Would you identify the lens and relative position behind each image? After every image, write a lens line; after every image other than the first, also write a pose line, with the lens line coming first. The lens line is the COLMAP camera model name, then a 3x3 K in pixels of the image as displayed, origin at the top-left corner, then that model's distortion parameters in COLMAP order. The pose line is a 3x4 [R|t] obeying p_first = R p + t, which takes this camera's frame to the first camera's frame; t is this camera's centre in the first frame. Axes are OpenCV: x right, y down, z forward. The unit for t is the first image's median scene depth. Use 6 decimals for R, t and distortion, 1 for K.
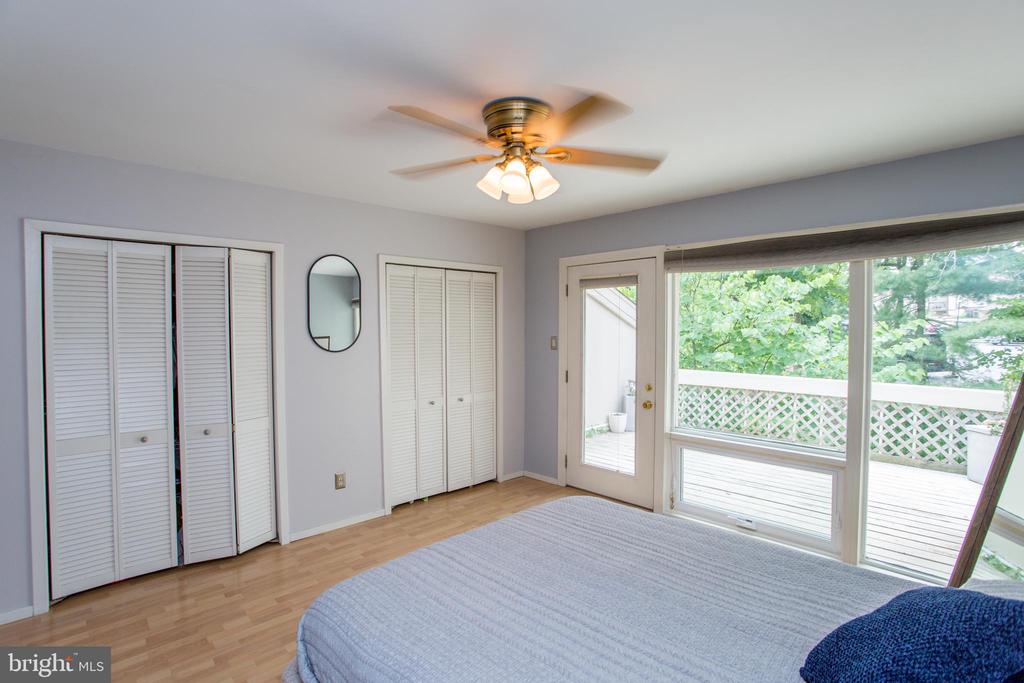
lens RADIAL K [[498.4, 0, 515.7], [0, 498.4, 340.5], [0, 0, 1]] dist [-0.059907, 0.021714]
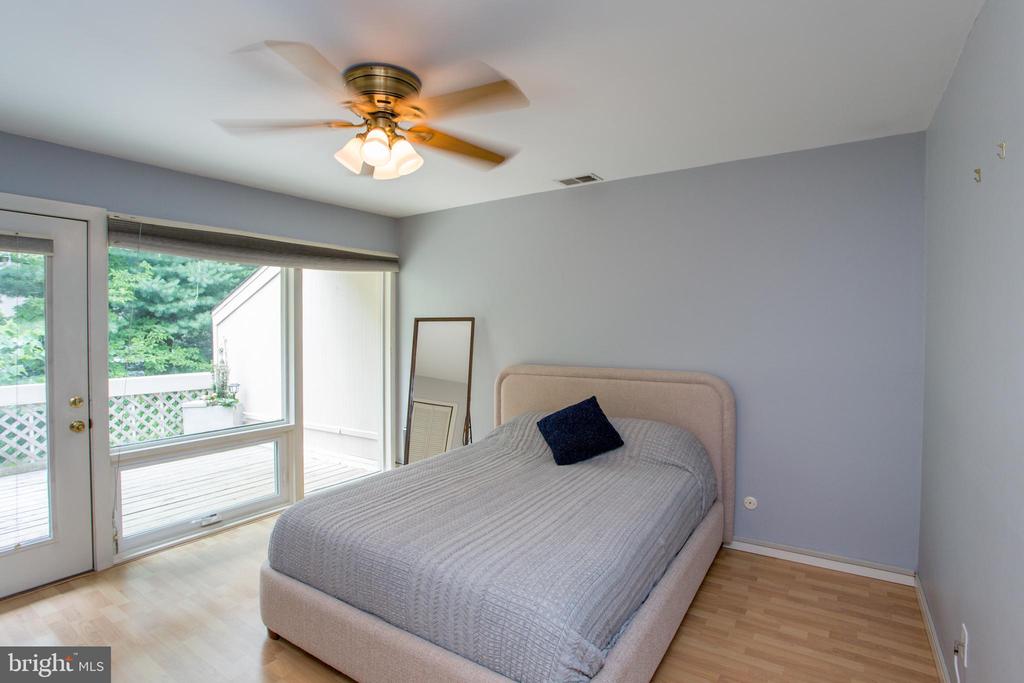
lens RADIAL K [[498.4, 0, 509.7], [0, 498.4, 337.9], [0, 0, 1]] dist [-0.059907, 0.021714]
pose [[-0.202381, -0.017100, 0.979158, -0.427267], [0.029812, 0.999277, 0.023613, 0.004393], [-0.978853, 0.033970, -0.201725, 0.427694]]
